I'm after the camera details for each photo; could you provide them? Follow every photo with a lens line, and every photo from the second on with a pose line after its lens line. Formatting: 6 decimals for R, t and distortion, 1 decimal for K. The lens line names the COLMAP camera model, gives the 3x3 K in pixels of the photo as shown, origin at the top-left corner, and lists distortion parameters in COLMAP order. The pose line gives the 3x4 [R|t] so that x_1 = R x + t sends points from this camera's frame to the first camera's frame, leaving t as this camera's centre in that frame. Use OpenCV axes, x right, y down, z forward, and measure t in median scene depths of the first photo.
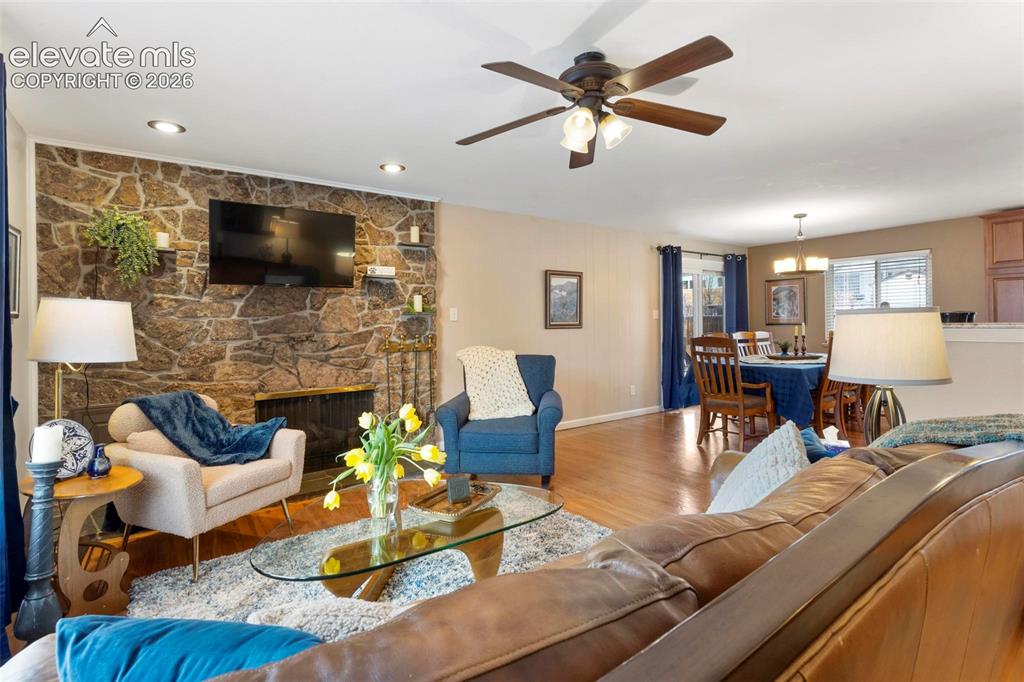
lens RADIAL K [[495.4, 0, 515.0], [0, 495.4, 330.8], [0, 0, 1]] dist [0.000859, -0.000495]
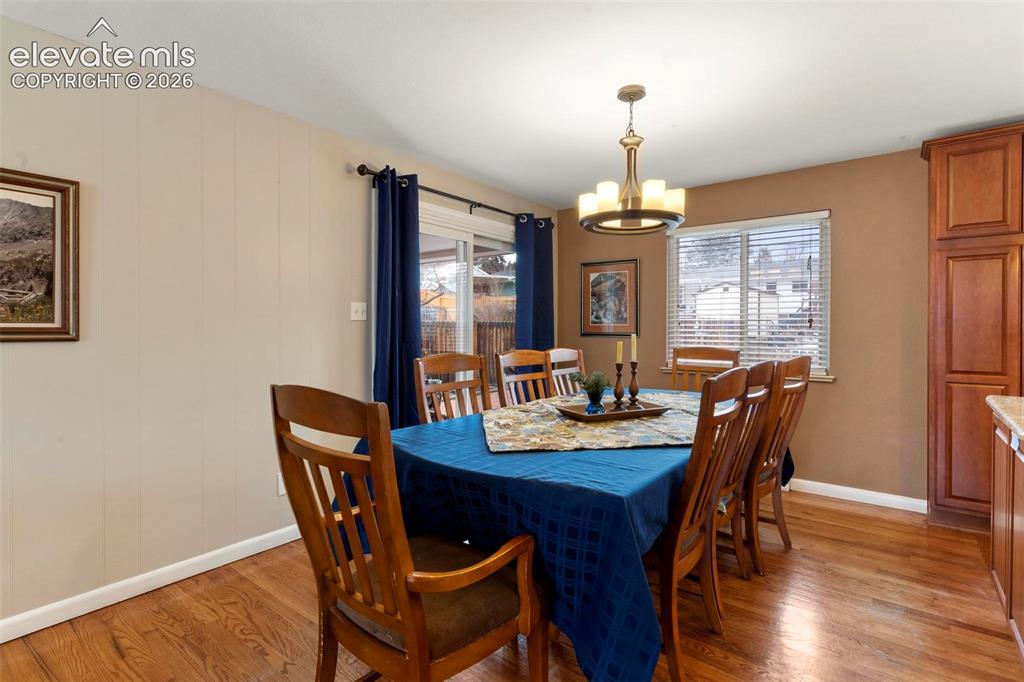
lens RADIAL K [[495.4, 0, 509.5], [0, 495.4, 341.8], [0, 0, 1]] dist [0.000859, -0.000495]
pose [[0.961568, 0.008607, 0.274433, 0.309251], [-0.011359, 0.999900, 0.008442, -0.009676], [-0.274333, -0.011235, 0.961569, 0.529471]]
